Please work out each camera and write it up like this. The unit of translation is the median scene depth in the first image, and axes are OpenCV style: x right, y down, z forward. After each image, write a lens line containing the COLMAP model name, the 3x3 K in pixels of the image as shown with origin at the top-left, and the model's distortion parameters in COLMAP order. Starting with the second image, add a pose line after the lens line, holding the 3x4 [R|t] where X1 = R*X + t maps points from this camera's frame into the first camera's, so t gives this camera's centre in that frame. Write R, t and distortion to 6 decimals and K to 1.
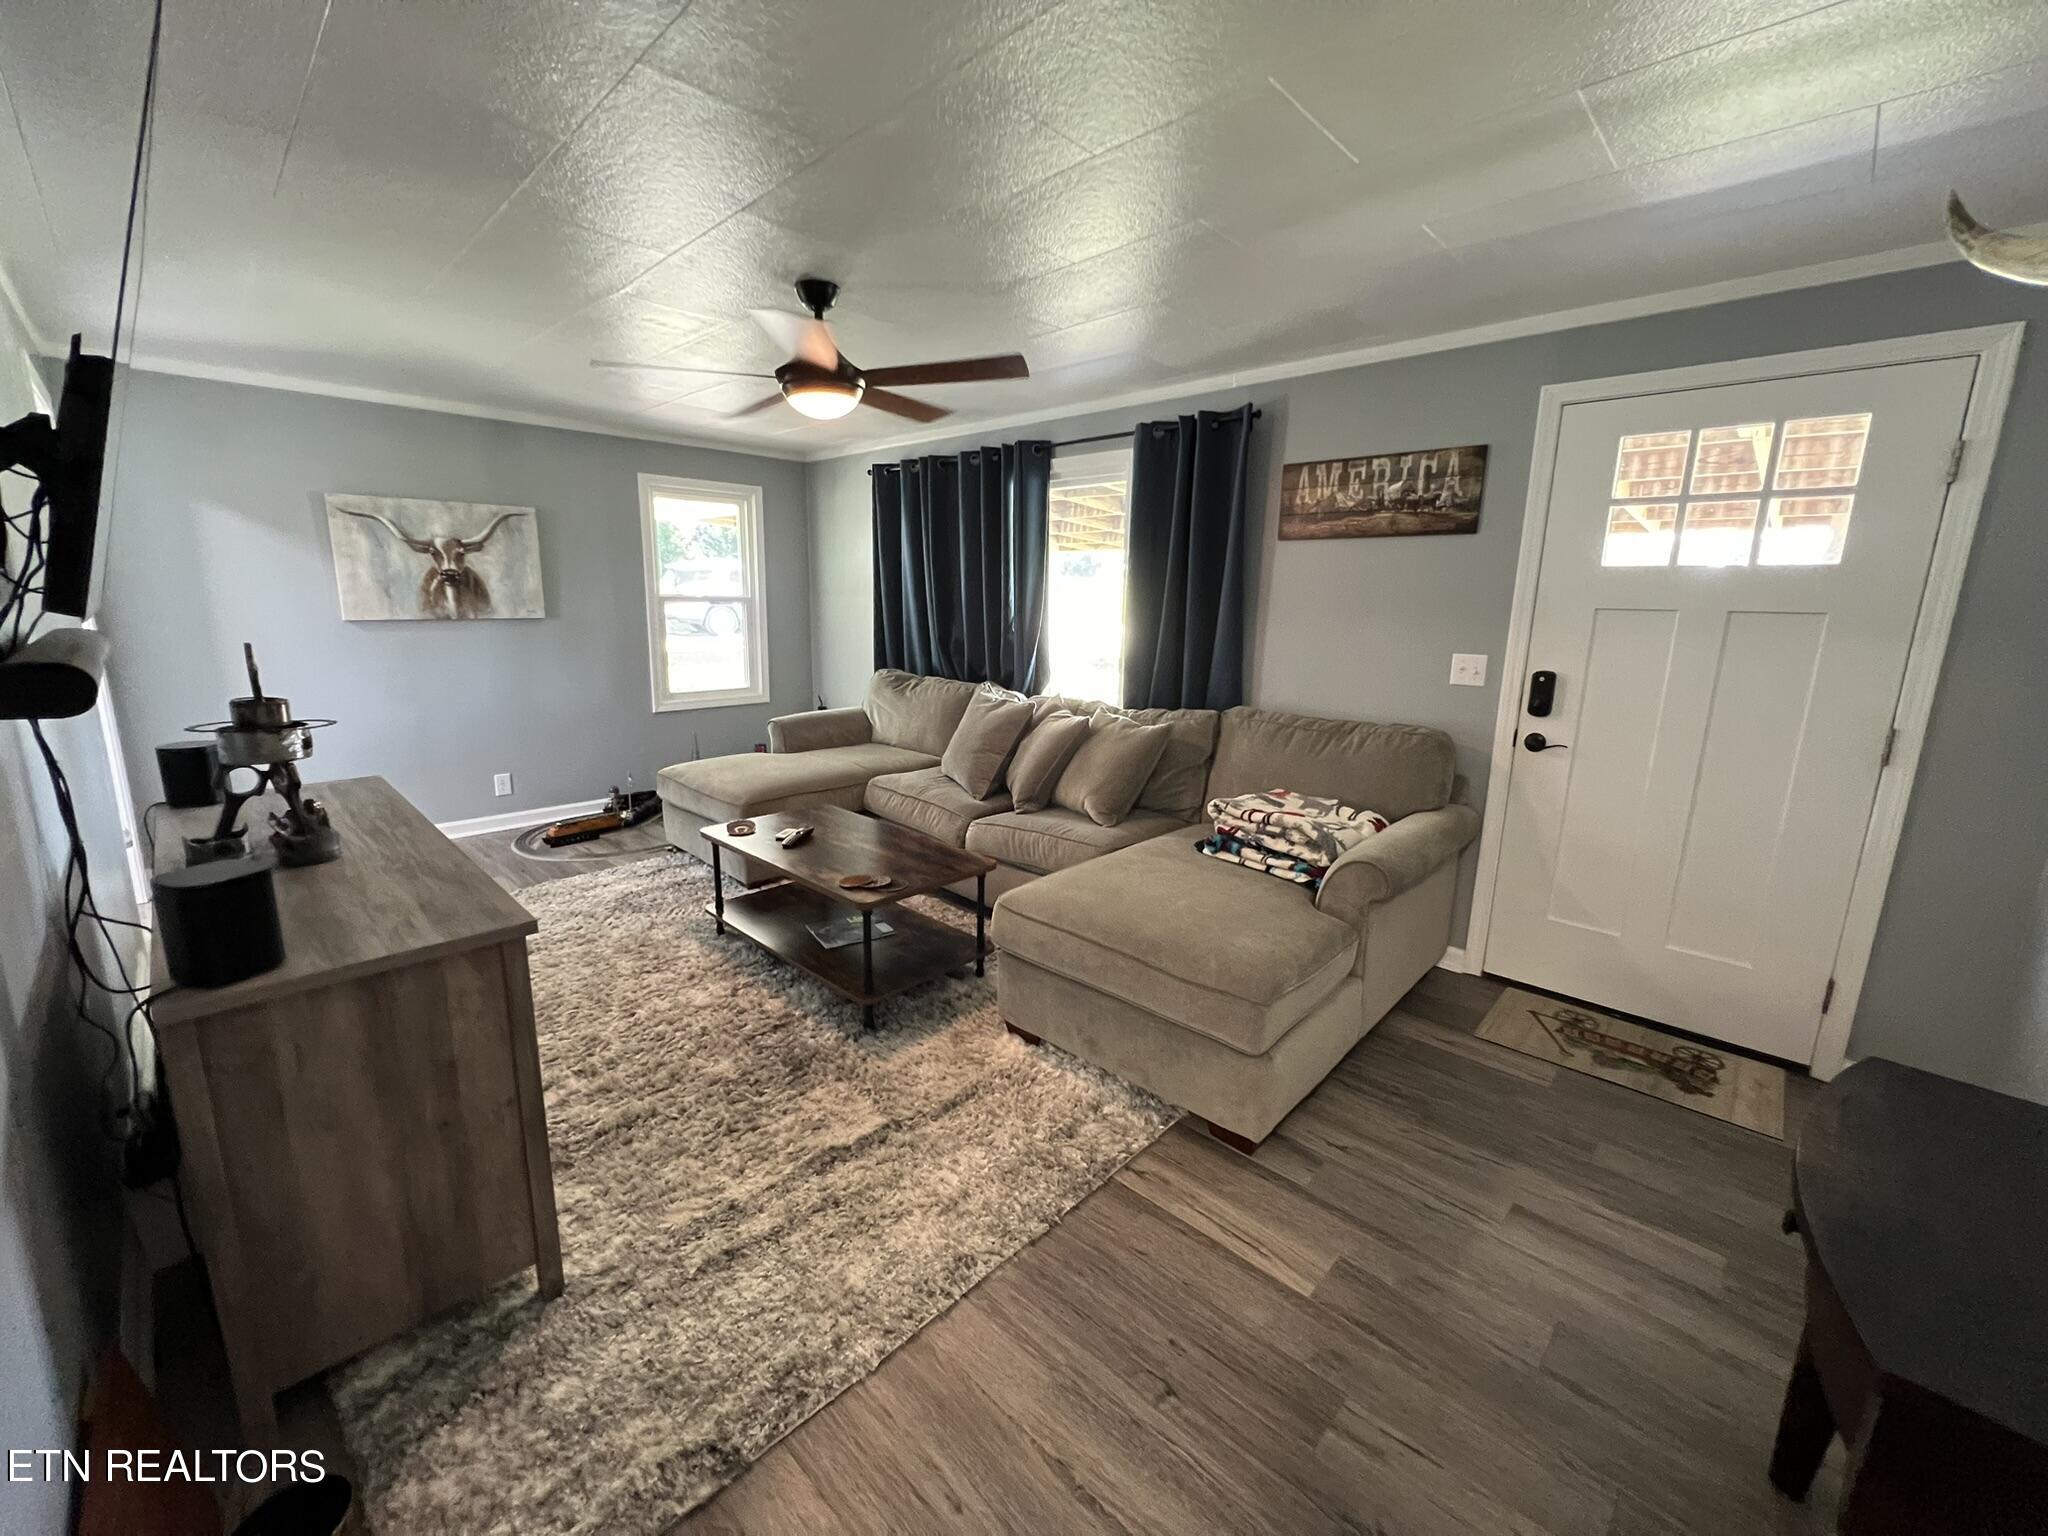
lens RADIAL K [[823.6, 0, 1018.1], [0, 823.6, 766.0], [0, 0, 1]] dist [0.000554, 0.000064]
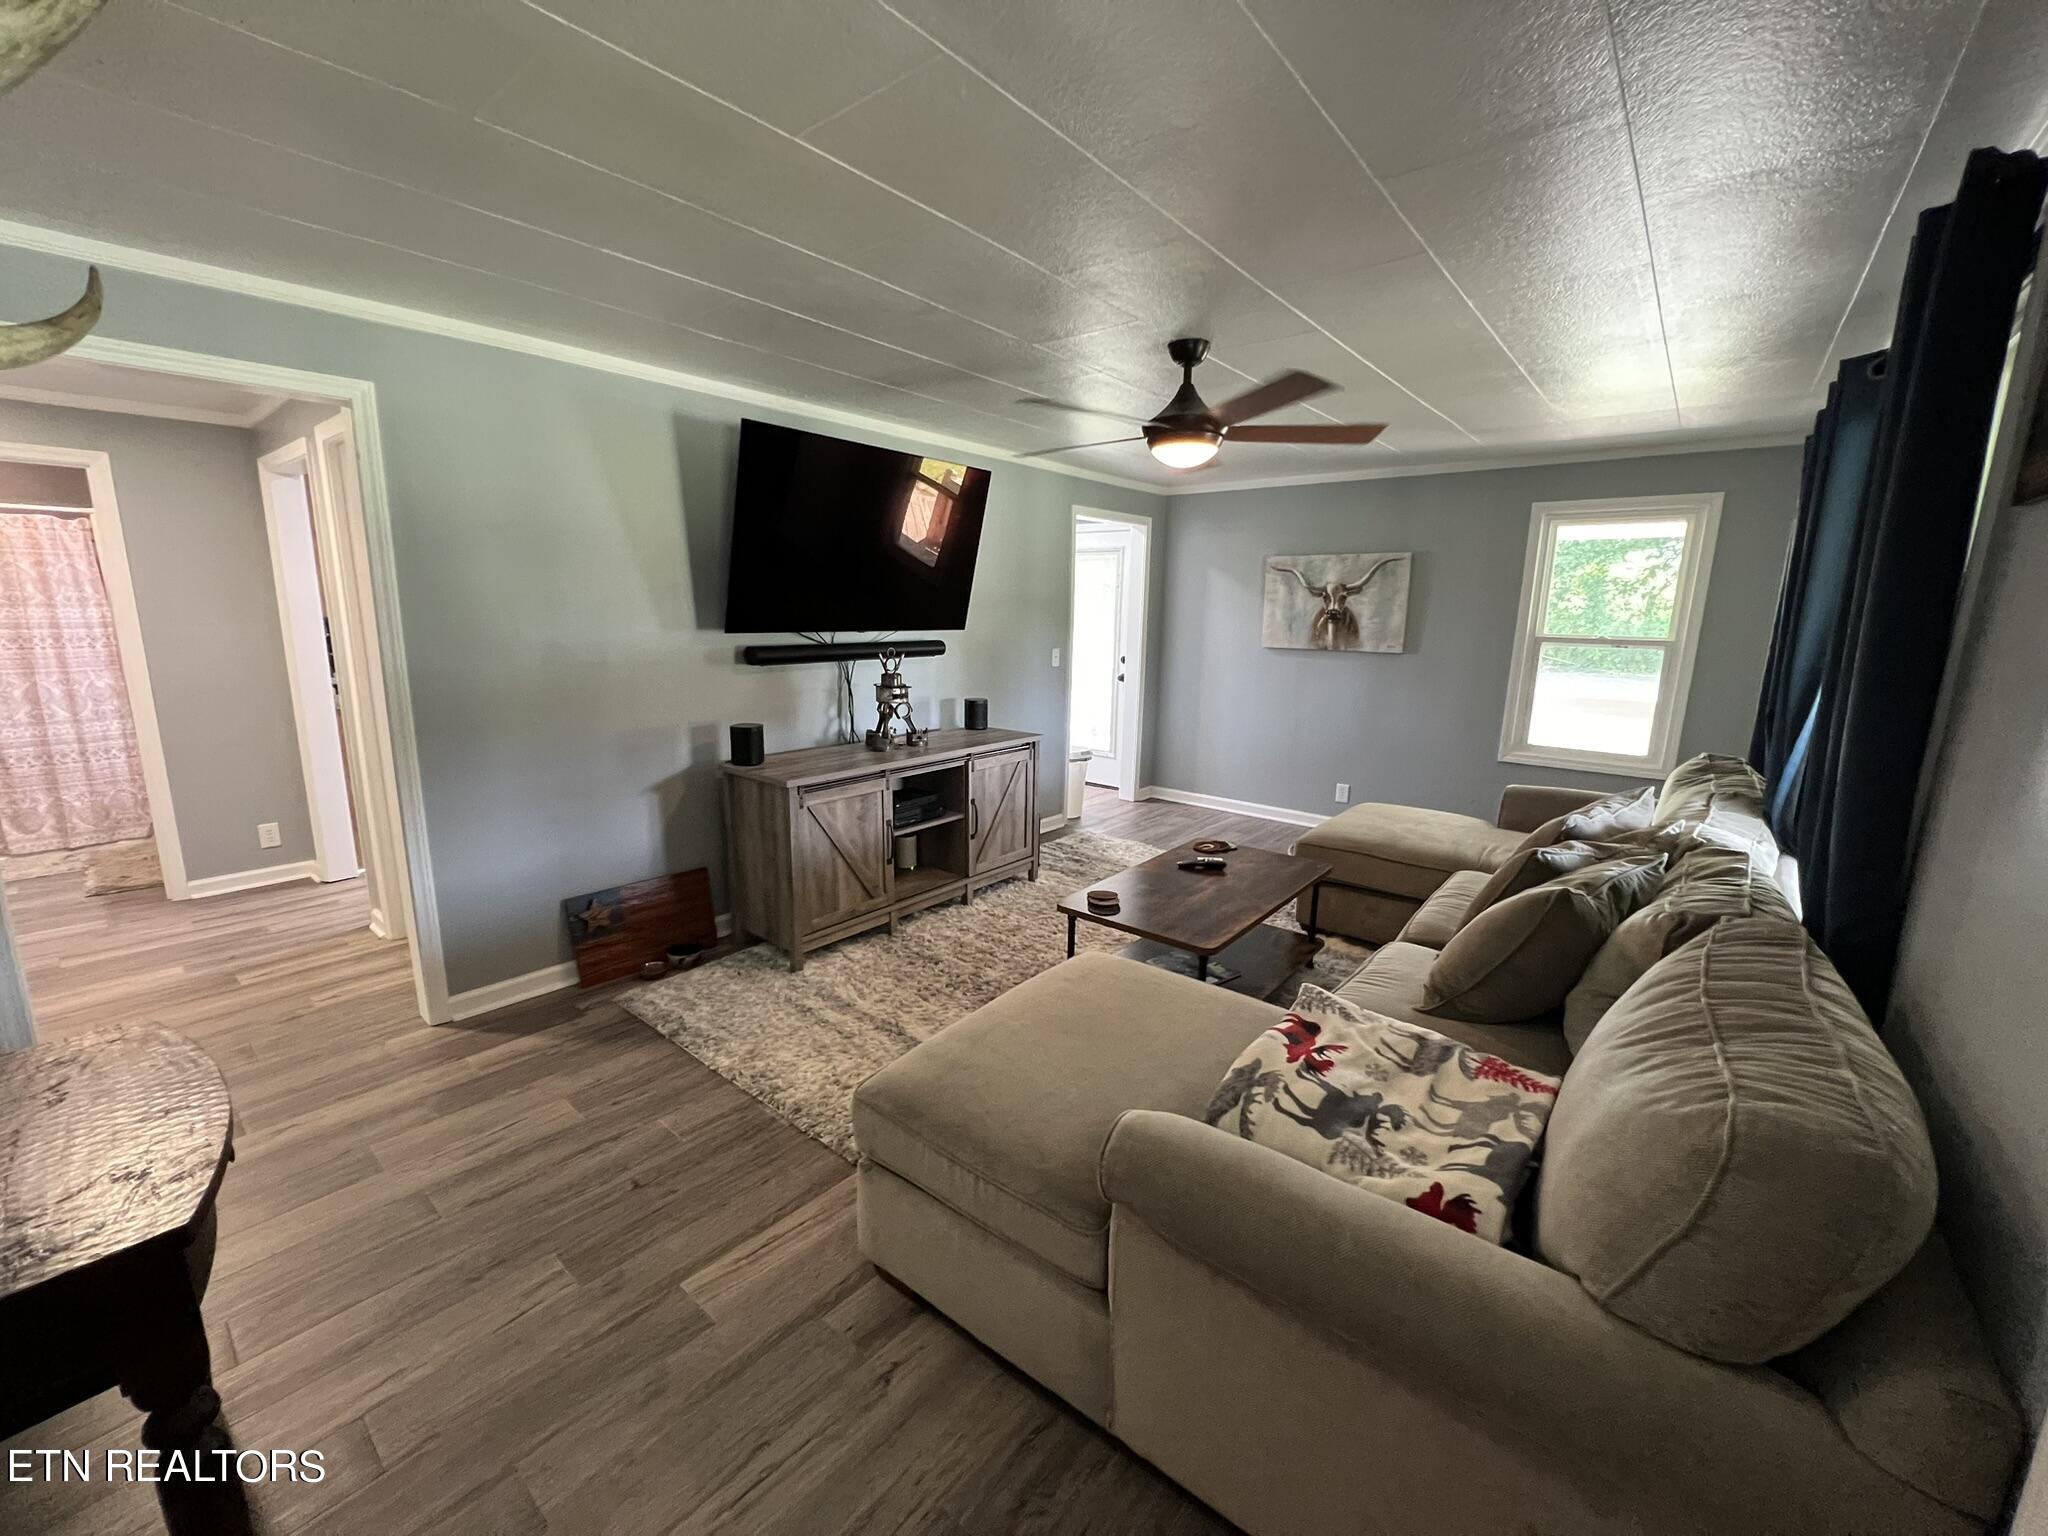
lens RADIAL K [[823.6, 0, 1018.1], [0, 823.6, 766.0], [0, 0, 1]] dist [0.000554, 0.000064]
pose [[0.075352, 0.177991, -0.981143, 0.518486], [-0.218982, 0.962875, 0.157859, -0.106839], [0.972815, 0.202958, 0.111532, 0.461671]]
